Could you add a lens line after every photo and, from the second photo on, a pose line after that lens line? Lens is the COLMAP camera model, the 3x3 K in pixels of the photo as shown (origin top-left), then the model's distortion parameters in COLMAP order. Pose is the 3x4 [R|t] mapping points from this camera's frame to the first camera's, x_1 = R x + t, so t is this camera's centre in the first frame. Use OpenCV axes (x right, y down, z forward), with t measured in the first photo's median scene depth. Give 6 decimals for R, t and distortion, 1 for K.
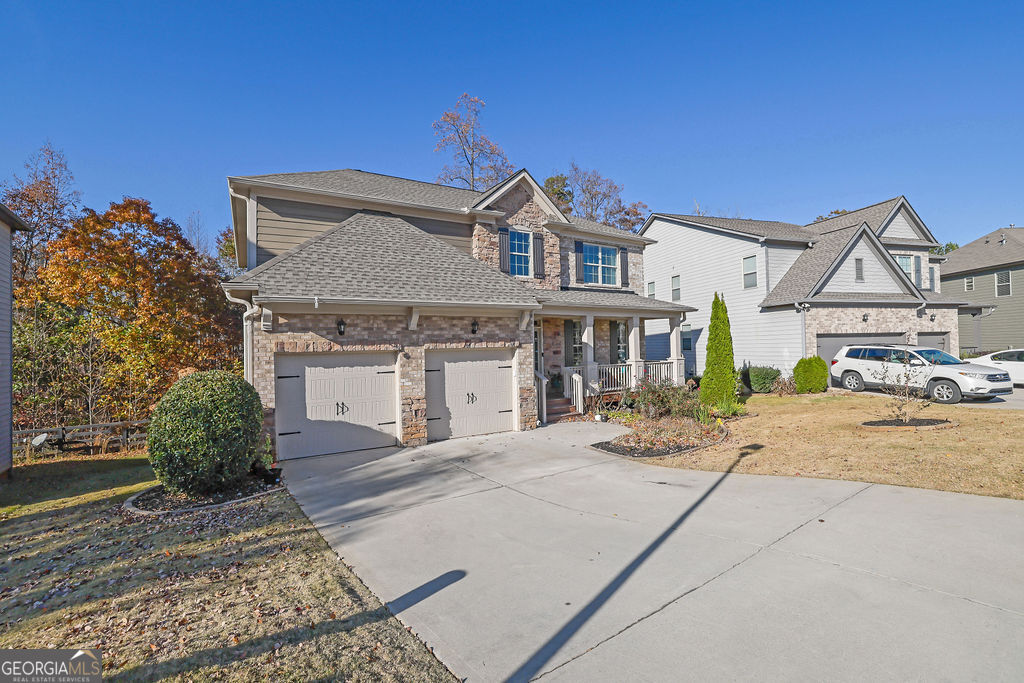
lens RADIAL K [[449.9, 0, 513.8], [0, 449.9, 346.8], [0, 0, 1]] dist [-0.031946, 0.002216]
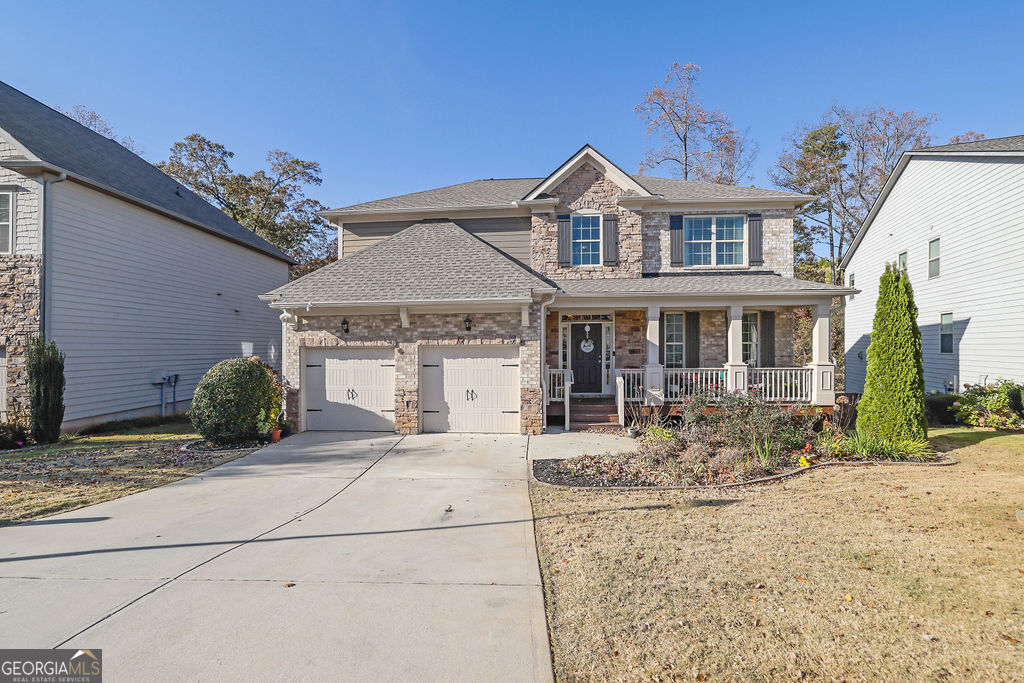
lens RADIAL K [[449.9, 0, 507.7], [0, 449.9, 348.6], [0, 0, 1]] dist [-0.031946, 0.002216]
pose [[0.805770, 0.018336, -0.591945, 0.456317], [-0.009501, 0.999792, 0.018036, -0.006276], [0.592152, -0.008909, 0.805777, 0.198080]]
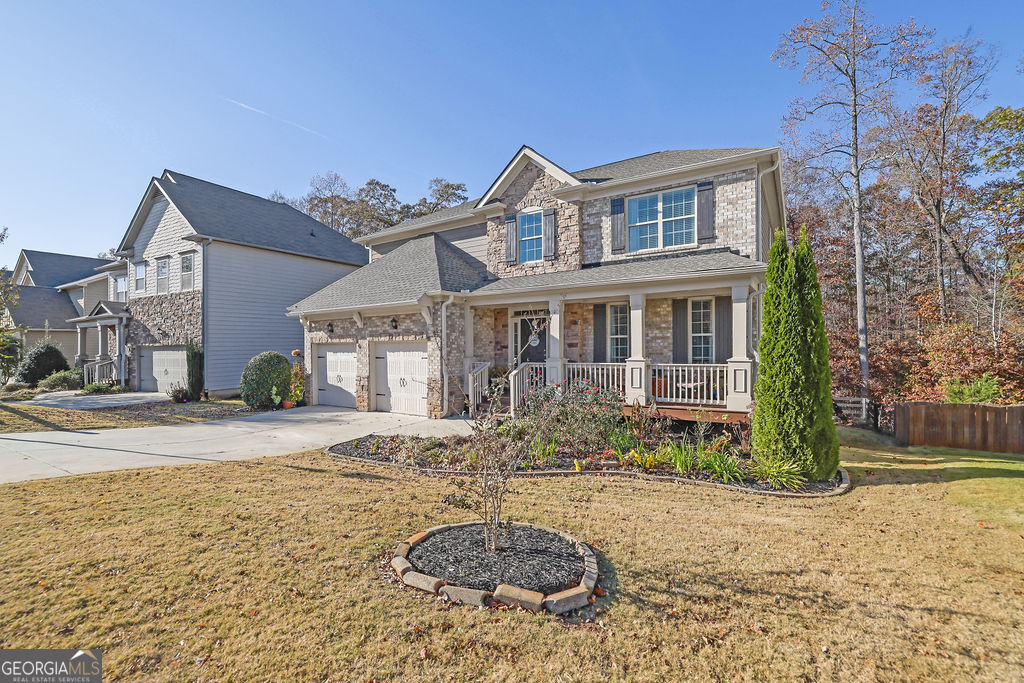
lens RADIAL K [[449.9, 0, 502.0], [0, 449.9, 343.6], [0, 0, 1]] dist [-0.031946, 0.002216]
pose [[0.414691, 0.016215, -0.909818, 0.901432], [0.009433, 0.999711, 0.022117, -0.011072], [0.909913, -0.017755, 0.414418, 0.605255]]
